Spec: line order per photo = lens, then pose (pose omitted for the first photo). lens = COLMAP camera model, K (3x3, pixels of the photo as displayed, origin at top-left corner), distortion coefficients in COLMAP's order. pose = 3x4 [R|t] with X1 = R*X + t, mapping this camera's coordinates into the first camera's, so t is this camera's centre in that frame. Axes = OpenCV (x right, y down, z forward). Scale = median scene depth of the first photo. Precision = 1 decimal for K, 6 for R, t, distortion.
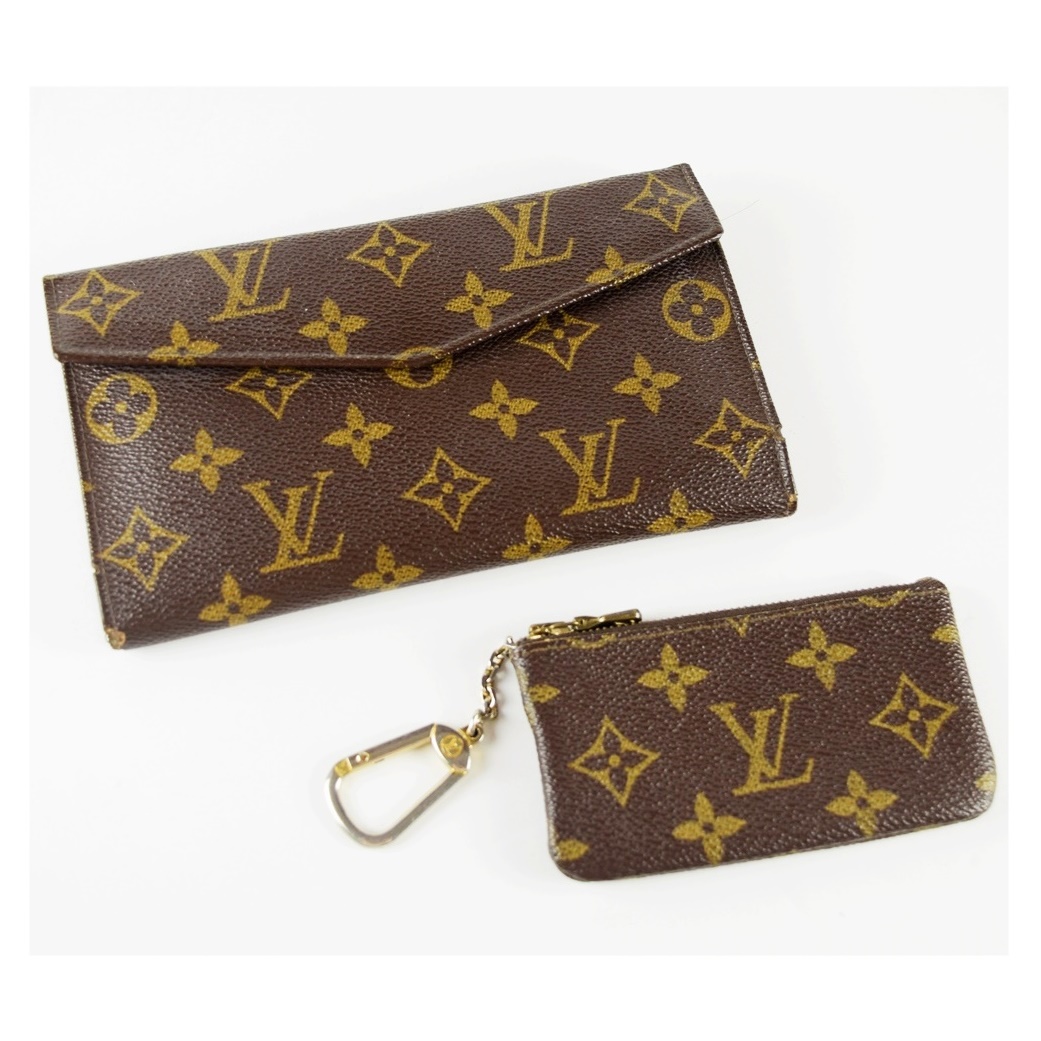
lens RADIAL K [[1643.2, 0, 519.6], [0, 1643.2, 520.5], [0, 0, 1]] dist [0.021361, 0.000000]
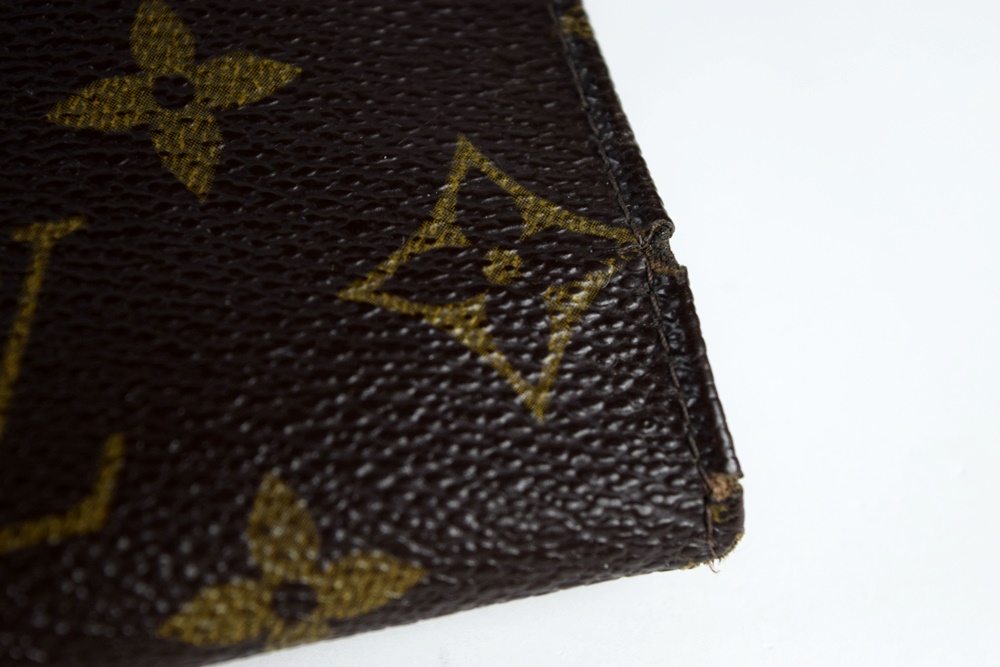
lens RADIAL K [[2348.1, 0, 500.0], [0, 2348.1, 332.9], [0, 0, 1]] dist [0.053716, 0.000000]
pose [[0.998420, -0.040185, 0.039264, 0.116622], [0.043868, 0.994223, -0.097957, -0.003110], [-0.035101, 0.099525, 0.994416, 0.624731]]
